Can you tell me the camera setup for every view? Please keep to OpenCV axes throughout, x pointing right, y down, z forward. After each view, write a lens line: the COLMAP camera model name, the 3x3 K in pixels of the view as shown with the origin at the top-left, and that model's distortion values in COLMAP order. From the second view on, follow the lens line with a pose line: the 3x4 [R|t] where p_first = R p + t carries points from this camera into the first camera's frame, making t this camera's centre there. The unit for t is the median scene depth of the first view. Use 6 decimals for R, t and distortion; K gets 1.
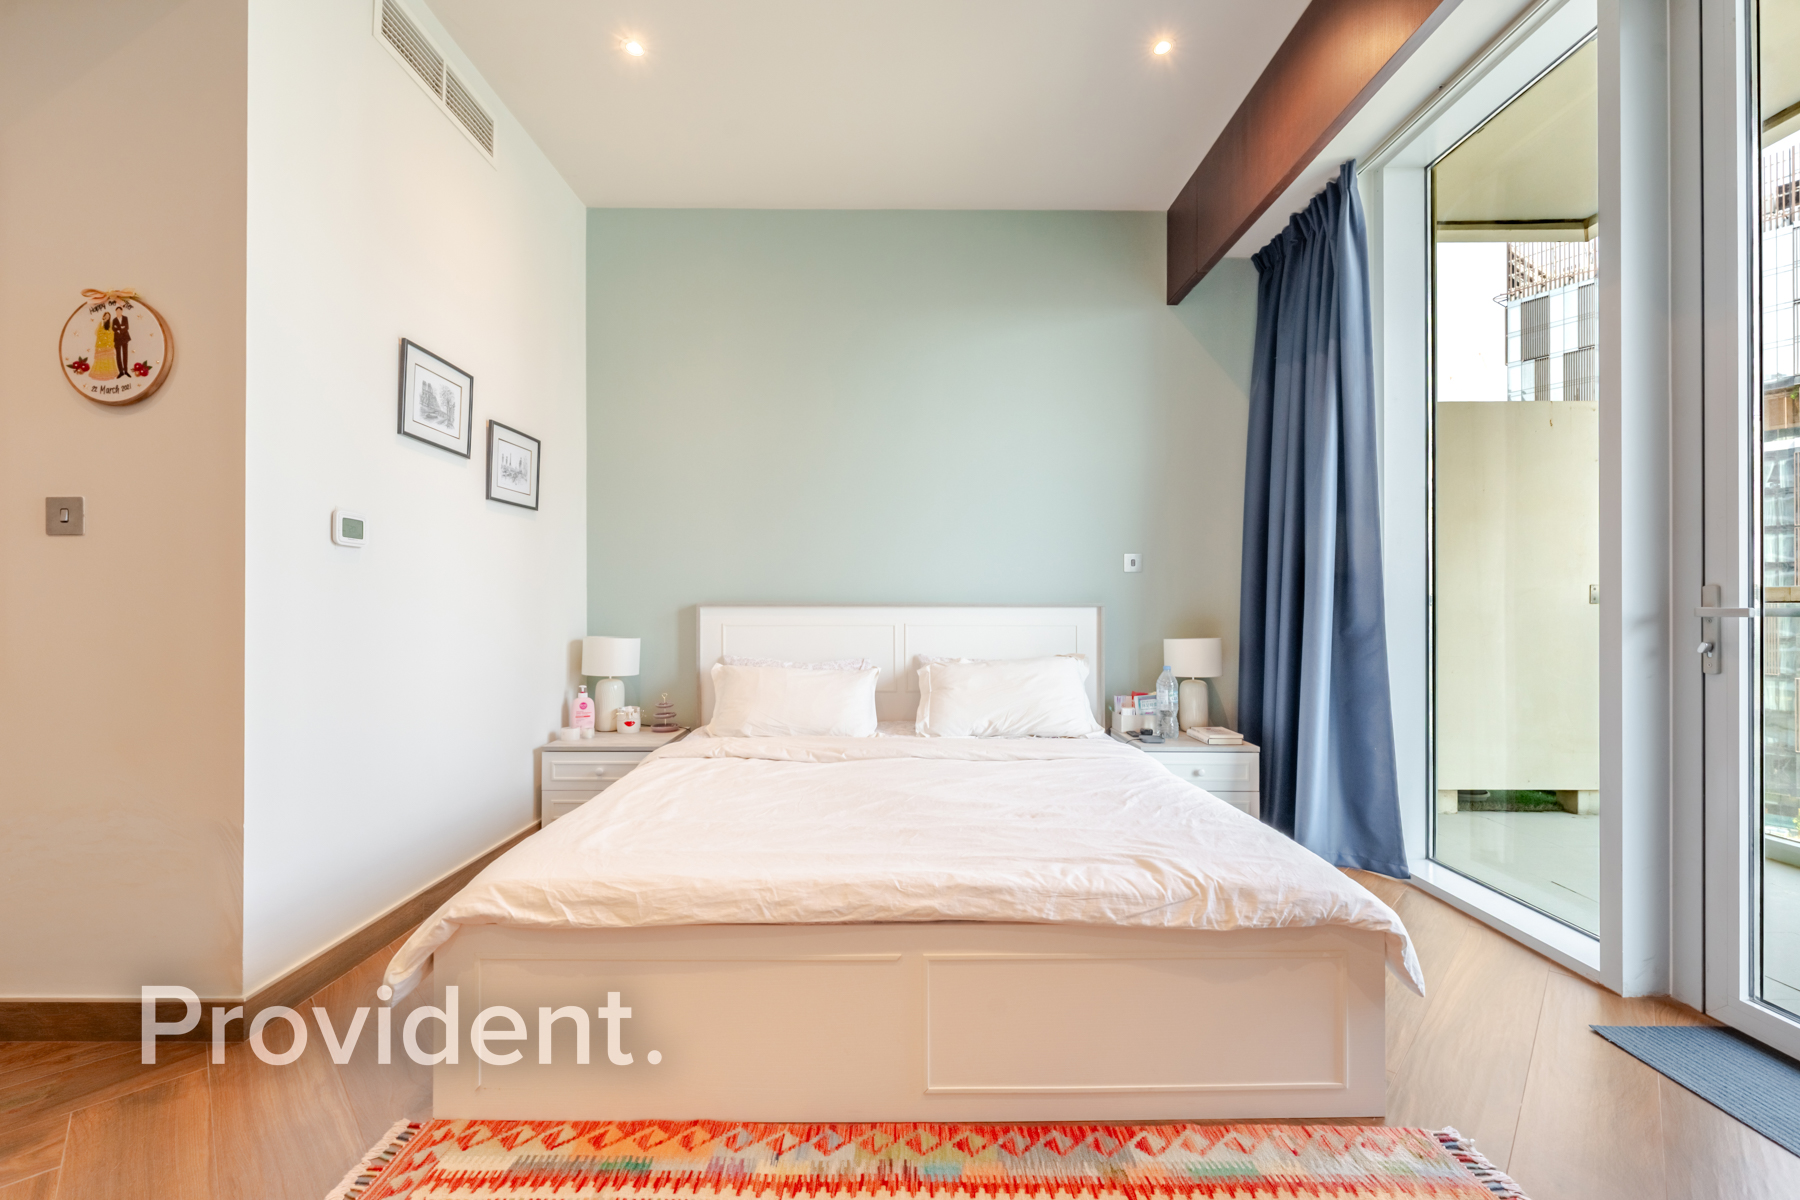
lens RADIAL K [[726.0, 0, 900.0], [0, 726.0, 600.0], [0, 0, 1]] dist [0.000300, 0.000060]
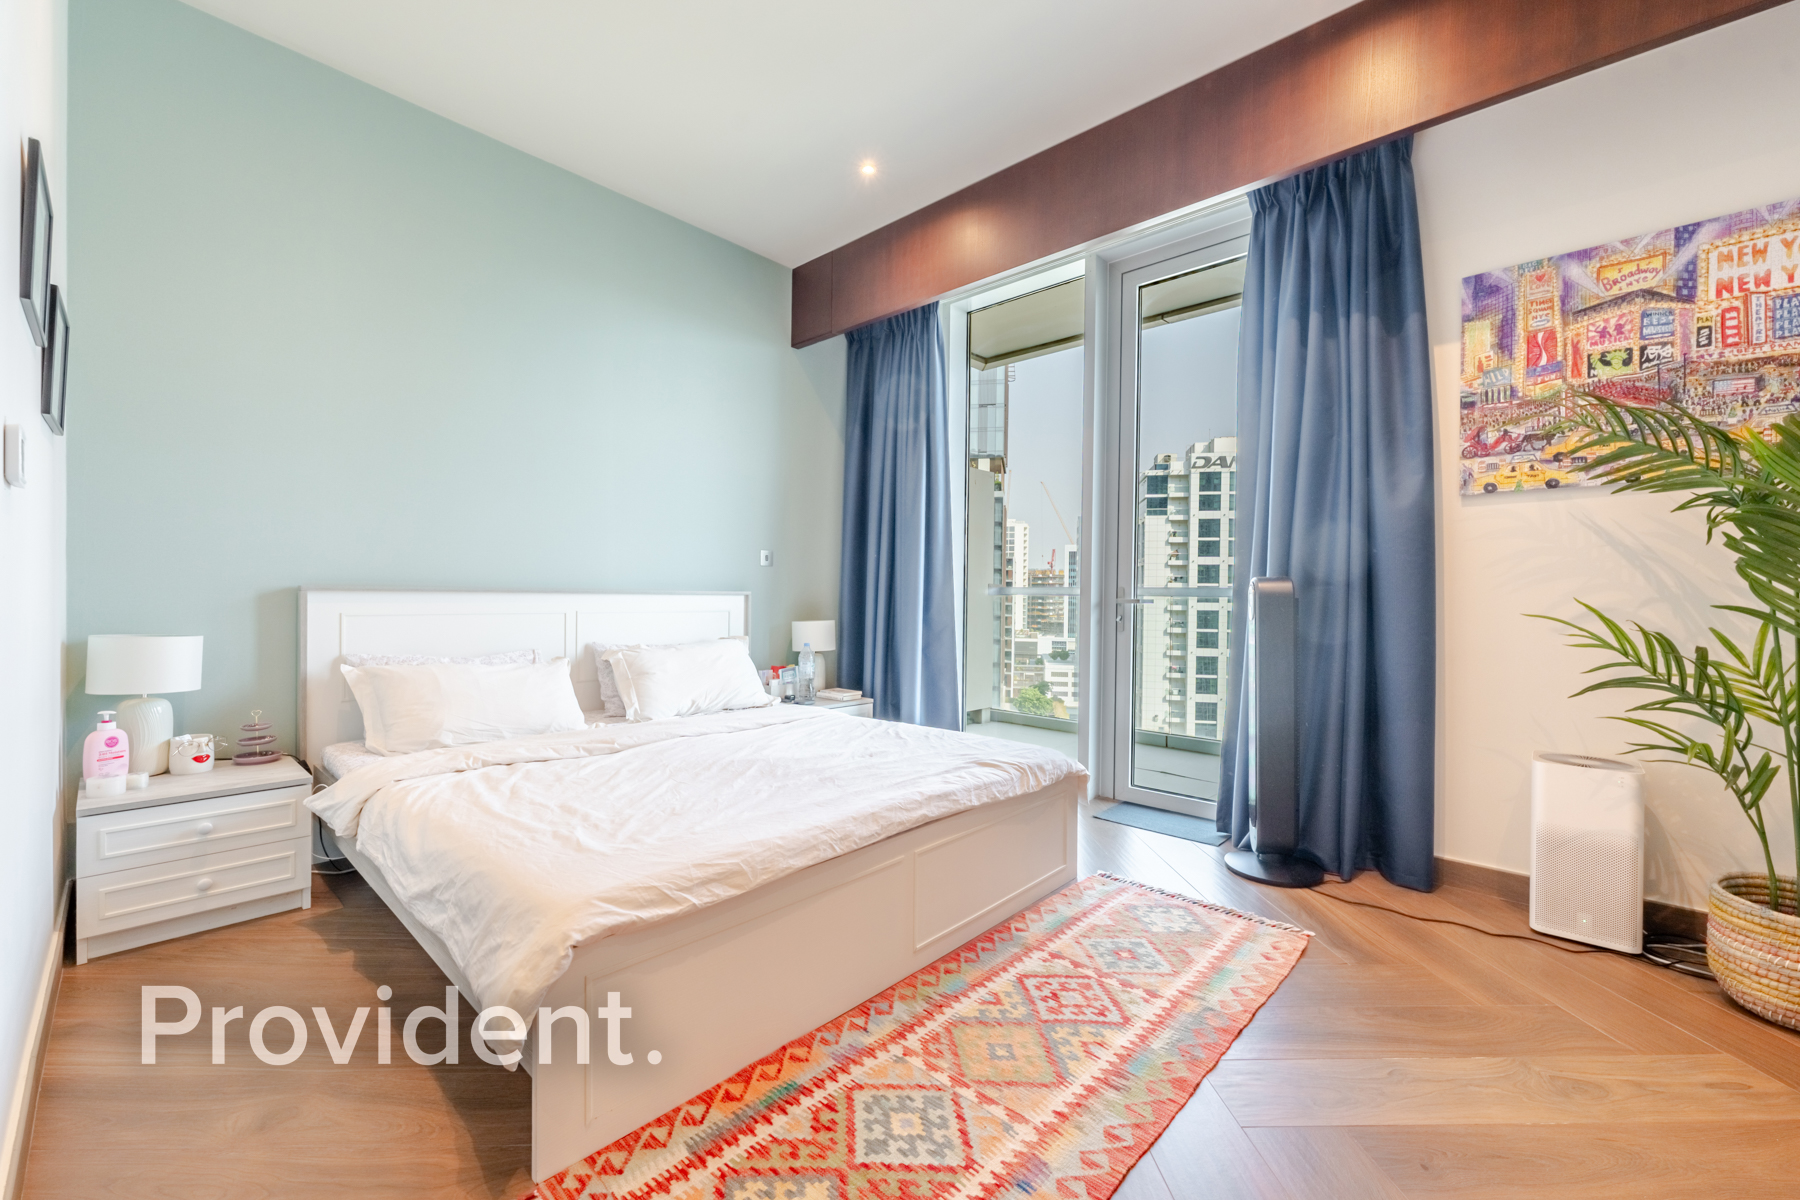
lens RADIAL K [[714.6, 0, 900.0], [0, 714.6, 600.0], [0, 0, 1]] dist [0.000845, 0.000014]
pose [[0.681451, 0.002226, 0.731861, -0.786455], [-0.015929, 0.999804, 0.011791, 0.000059], [-0.731691, -0.019692, 0.681352, 0.092592]]
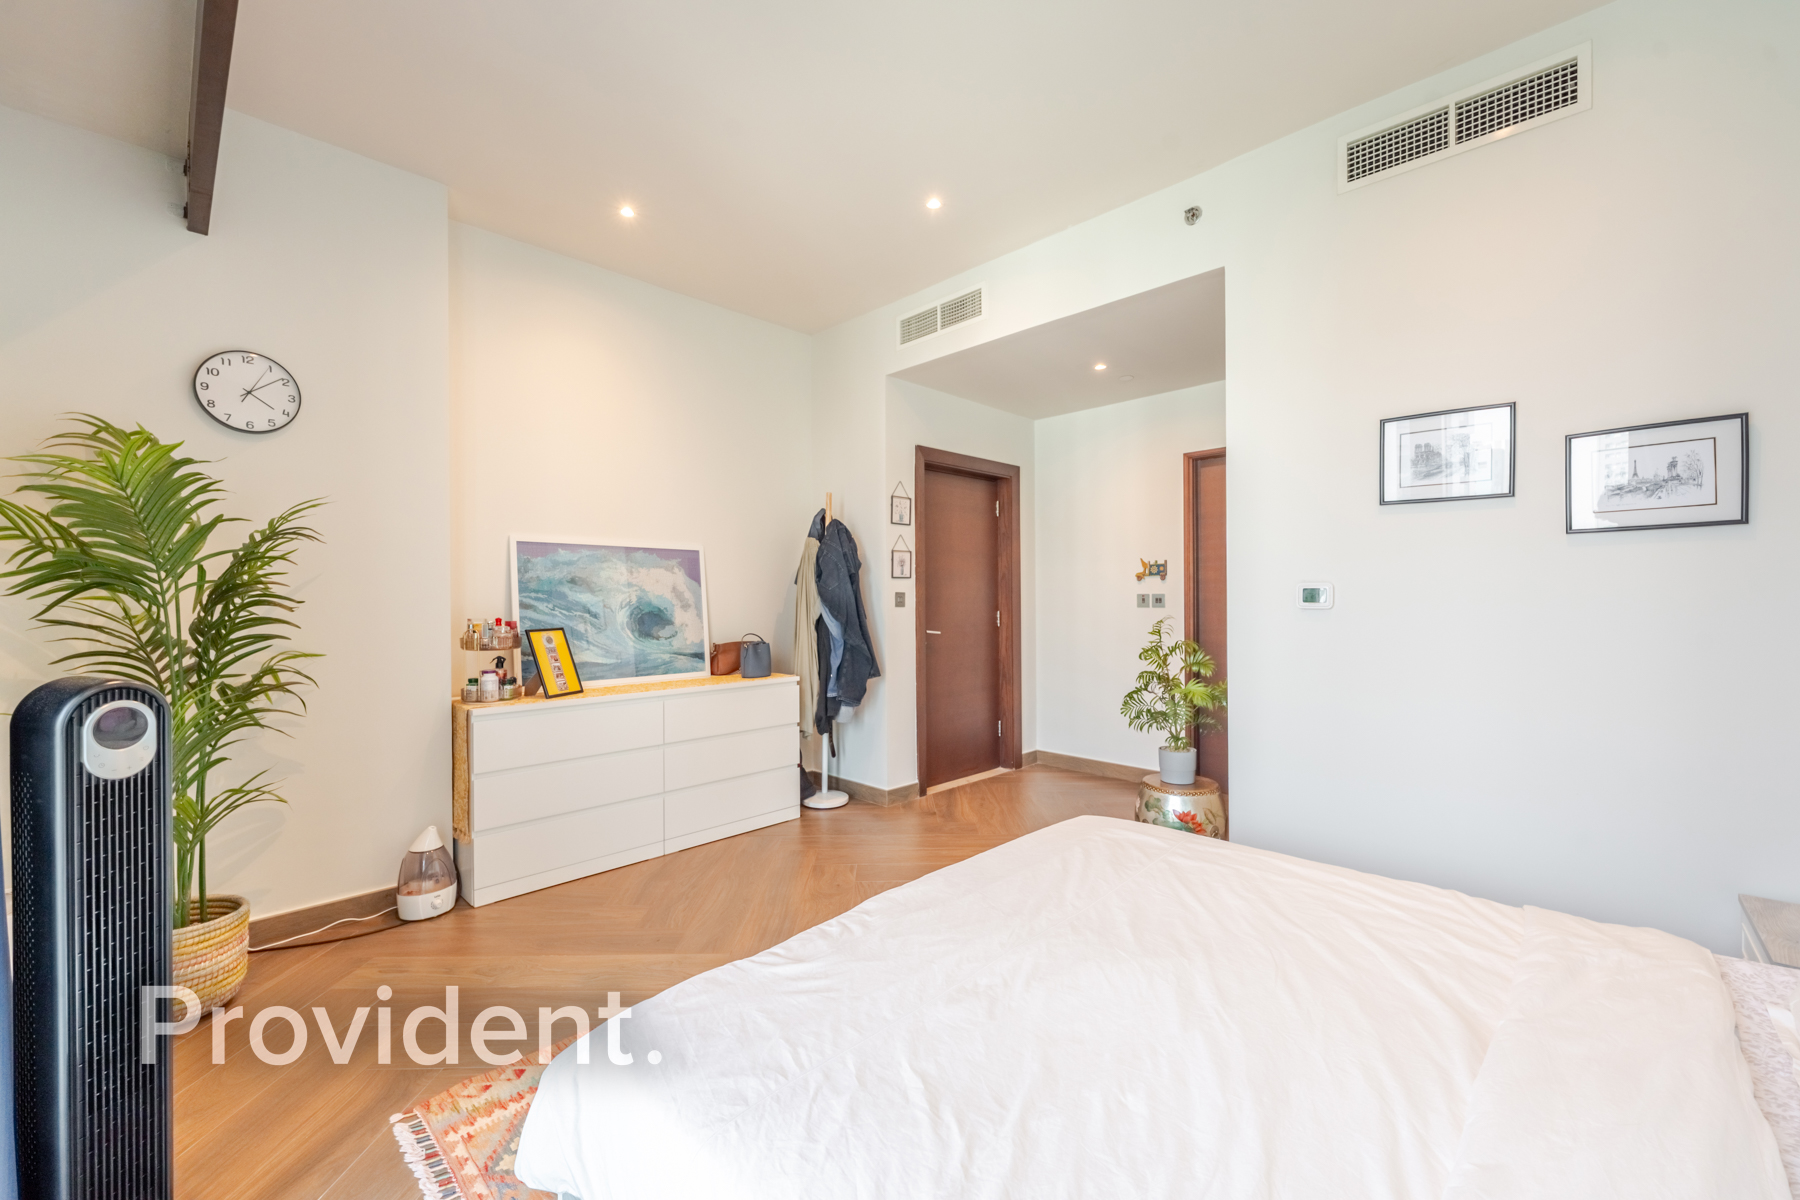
lens RADIAL K [[718.2, 0, 900.0], [0, 718.2, 600.0], [0, 0, 1]] dist [0.000310, 0.000019]
pose [[-0.699147, 0.006712, -0.714946, 0.824501], [0.010992, 0.999939, -0.001362, -0.109016], [0.714893, -0.008810, -0.699178, 1.582165]]
